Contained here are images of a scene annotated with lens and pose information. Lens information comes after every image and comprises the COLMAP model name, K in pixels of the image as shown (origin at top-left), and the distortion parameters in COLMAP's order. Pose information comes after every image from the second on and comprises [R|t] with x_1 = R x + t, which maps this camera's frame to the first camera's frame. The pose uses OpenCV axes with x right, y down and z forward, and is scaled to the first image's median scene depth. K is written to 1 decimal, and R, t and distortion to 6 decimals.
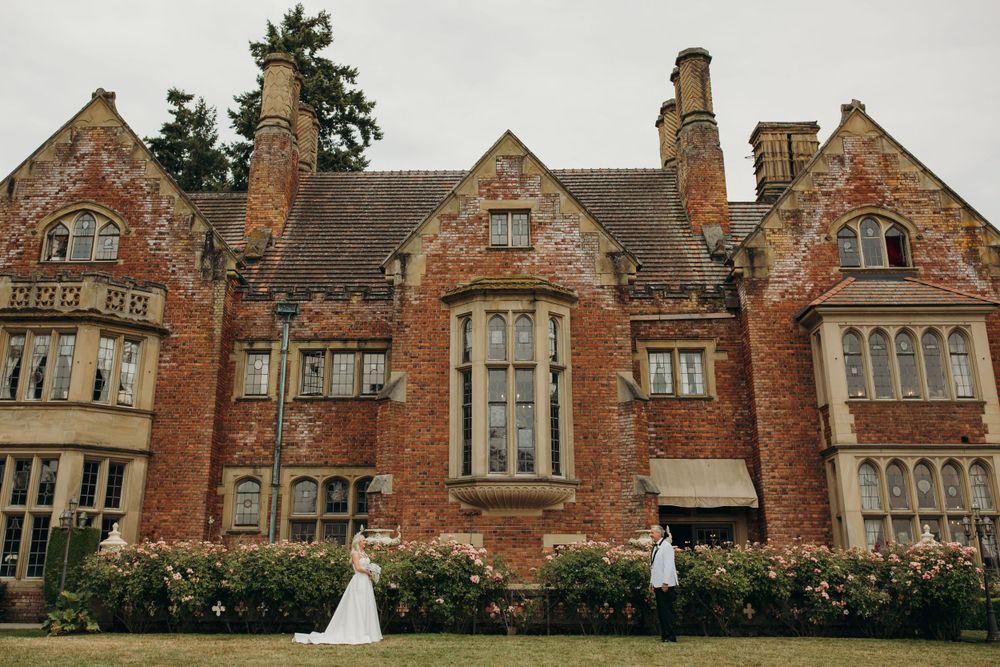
lens RADIAL K [[1017.1, 0, 417.6], [0, 1017.1, 261.9], [0, 0, 1]] dist [-0.001420, 0.000000]
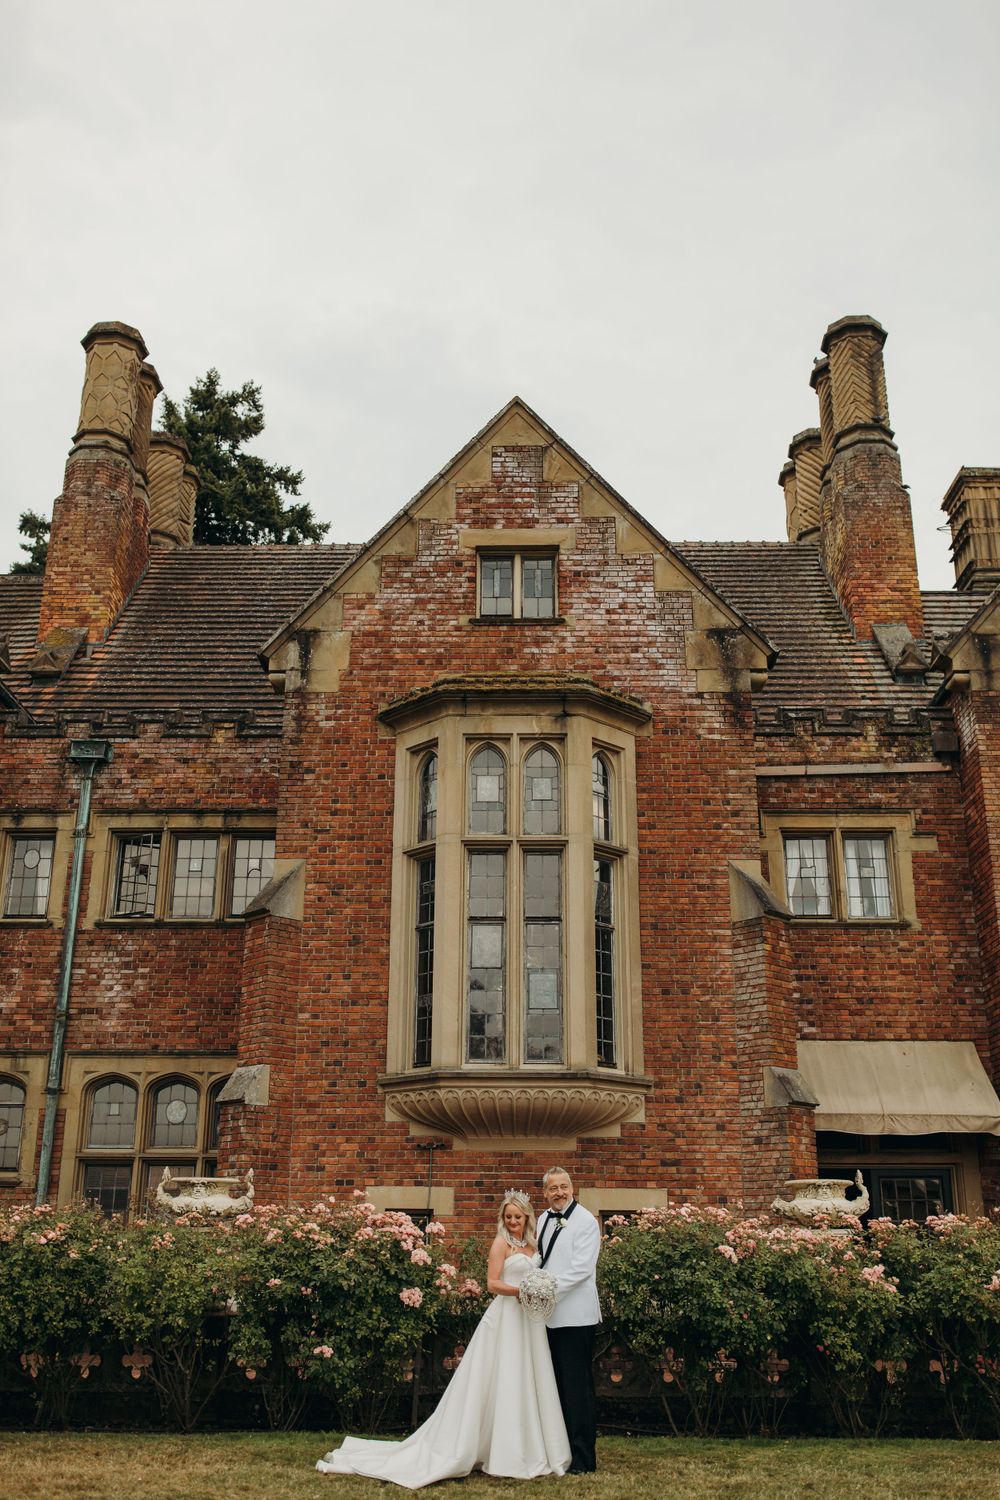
lens RADIAL K [[1471.6, 0, 432.4], [0, 1471.6, 793.5], [0, 0, 1]] dist [-0.004887, 0.000000]
pose [[0.999790, 0.006785, 0.019348, 0.035356], [-0.006795, 0.999977, 0.000424, 0.072081], [-0.019345, -0.000556, 0.999813, 0.271657]]
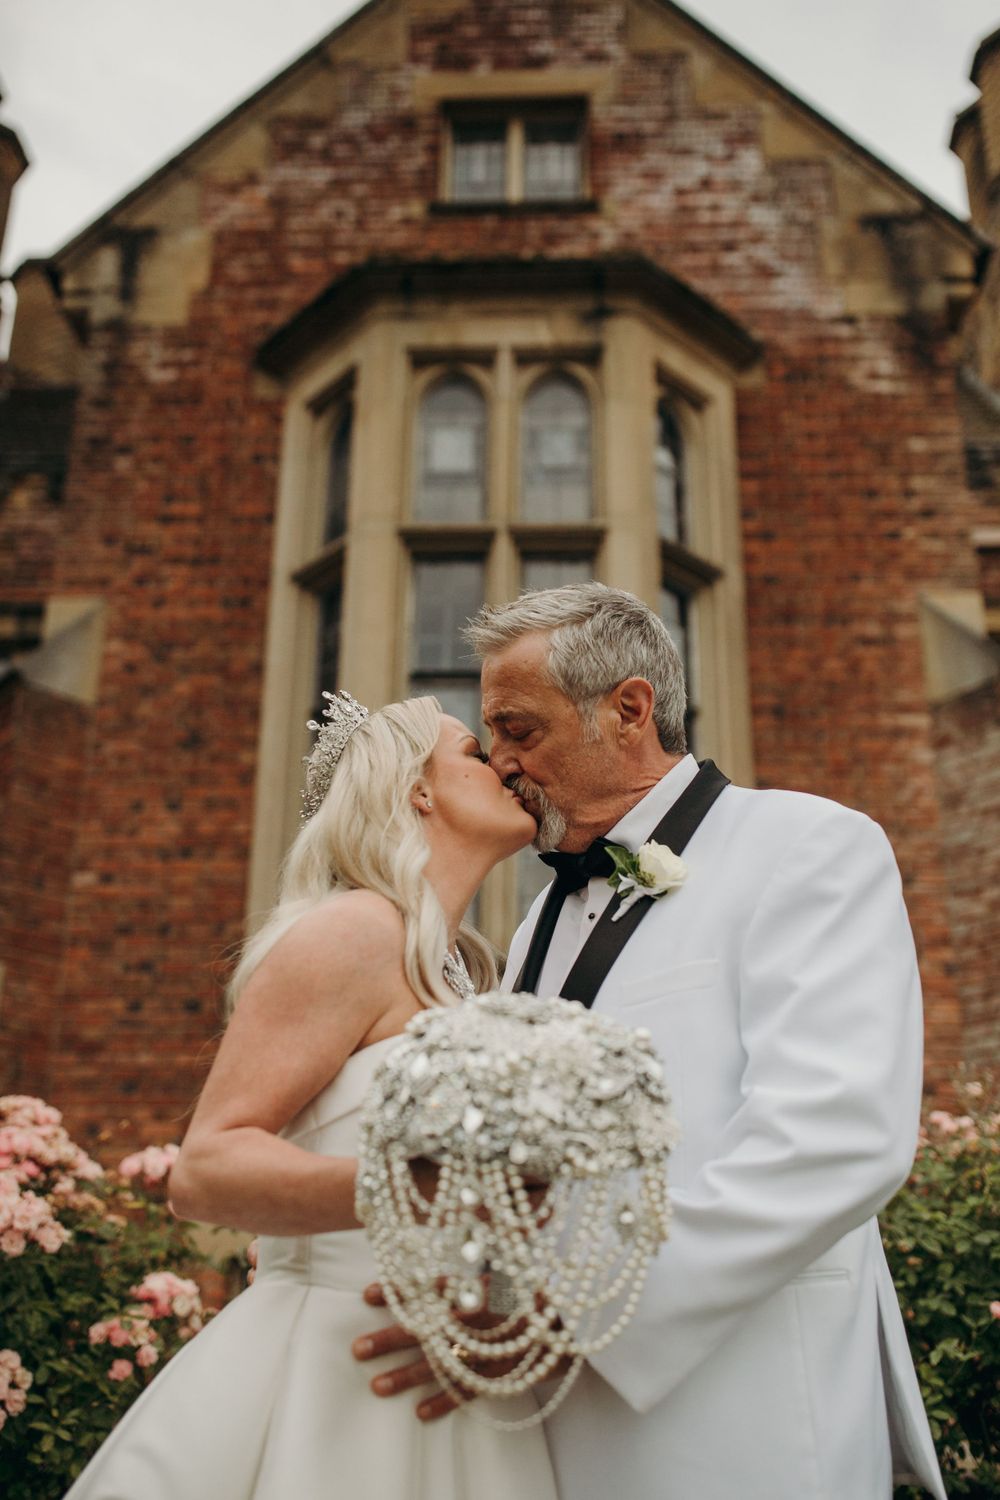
lens RADIAL K [[1562.4, 0, 423.0], [0, 1562.4, 852.1], [0, 0, 1]] dist [-0.000434, 0.000000]
pose [[0.999906, 0.013097, 0.003942, 0.066617], [-0.012909, 0.998930, -0.044419, 0.181986], [-0.004519, 0.044364, 0.999005, 0.578990]]
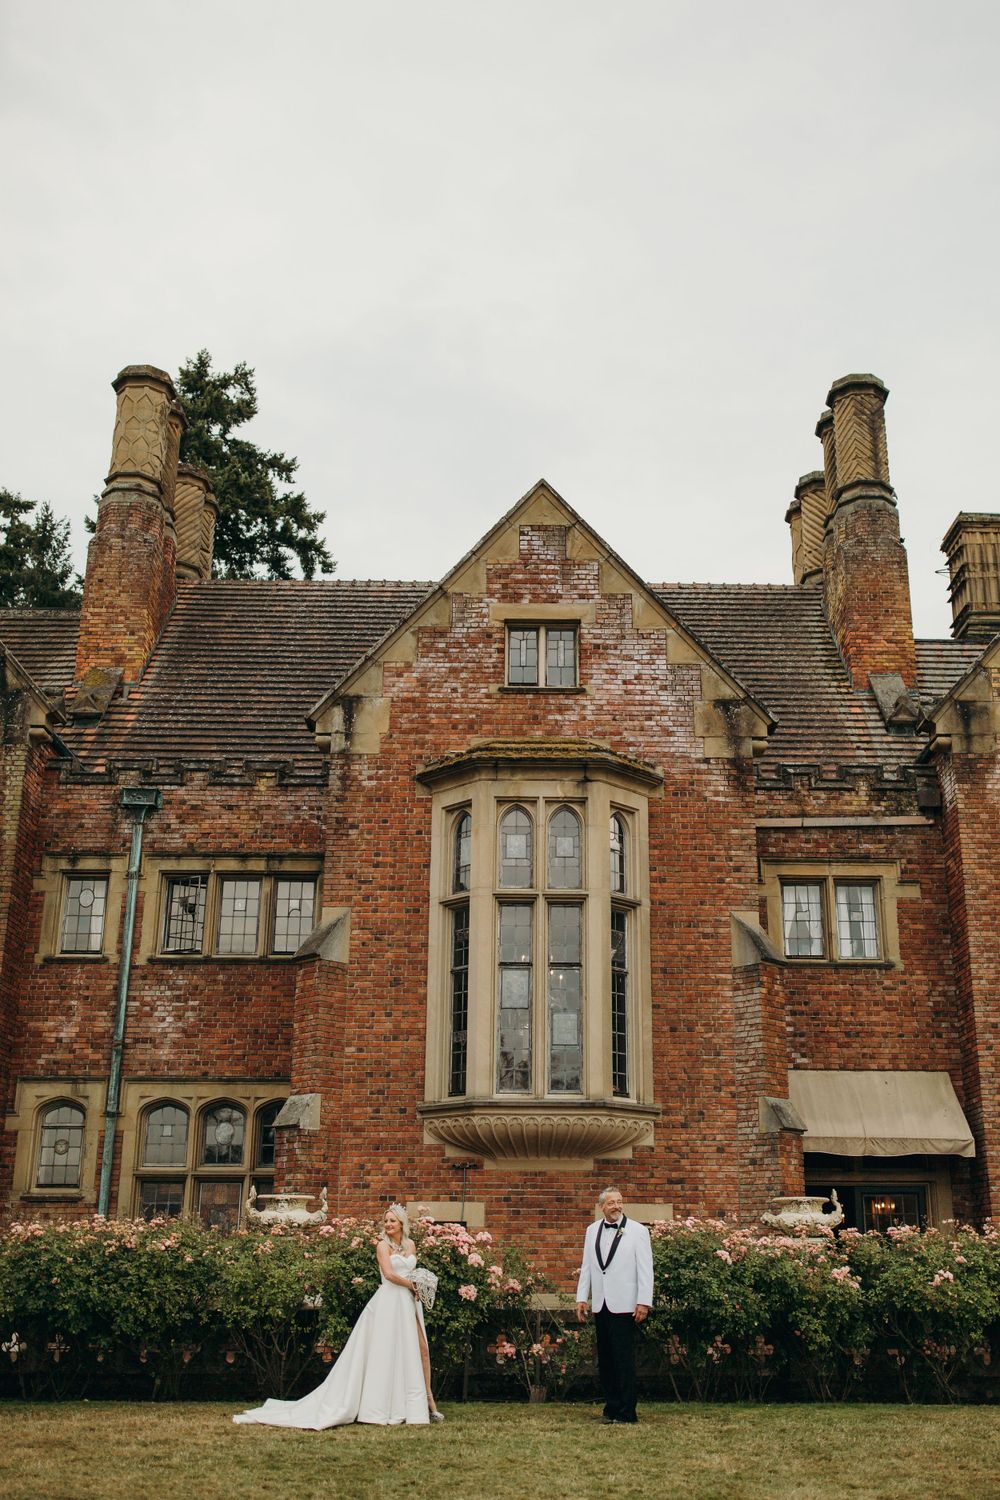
lens RADIAL K [[1562.4, 0, 472.3], [0, 1562.4, 818.5], [0, 0, 1]] dist [-0.000434, 0.000000]
pose [[0.998548, 0.014541, 0.051864, 0.009843], [-0.015707, 0.999631, 0.022149, 0.038513], [-0.051523, -0.022932, 0.998408, 0.150939]]
